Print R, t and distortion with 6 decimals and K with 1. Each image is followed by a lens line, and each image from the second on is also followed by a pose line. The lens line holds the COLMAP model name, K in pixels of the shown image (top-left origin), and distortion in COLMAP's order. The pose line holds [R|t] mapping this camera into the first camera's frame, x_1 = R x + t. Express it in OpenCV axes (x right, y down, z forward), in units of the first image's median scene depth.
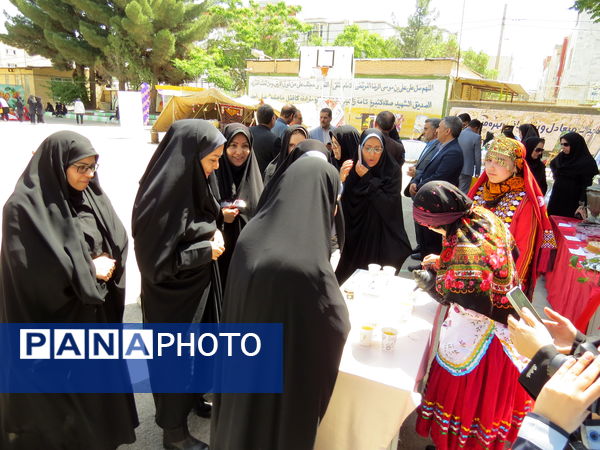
lens RADIAL K [[433.9, 0, 298.5], [0, 433.9, 227.2], [0, 0, 1]] dist [-0.009009, 0.000883]
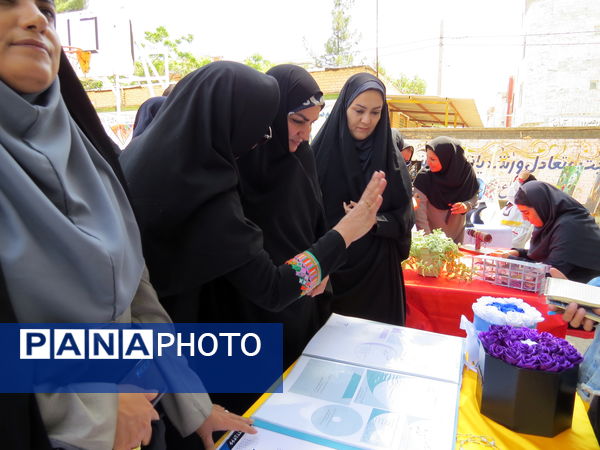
lens RADIAL K [[433.9, 0, 300.5], [0, 433.9, 227.5], [0, 0, 1]] dist [-0.009009, 0.000883]
pose [[0.994984, -0.049022, 0.087203, 0.184370], [0.060057, 0.989850, -0.128805, -0.075668], [-0.080003, 0.133396, 0.987828, 0.395305]]
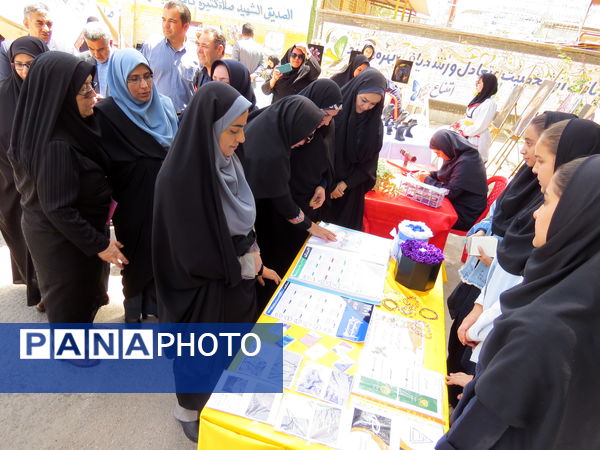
lens RADIAL K [[433.9, 0, 299.5], [0, 433.9, 227.8], [0, 0, 1]] dist [-0.009009, 0.000883]
pose [[0.969895, -0.023274, 0.242410, 0.157166], [-0.021095, 0.983651, 0.178843, -0.092634], [-0.242609, -0.178573, 0.953547, 0.347267]]
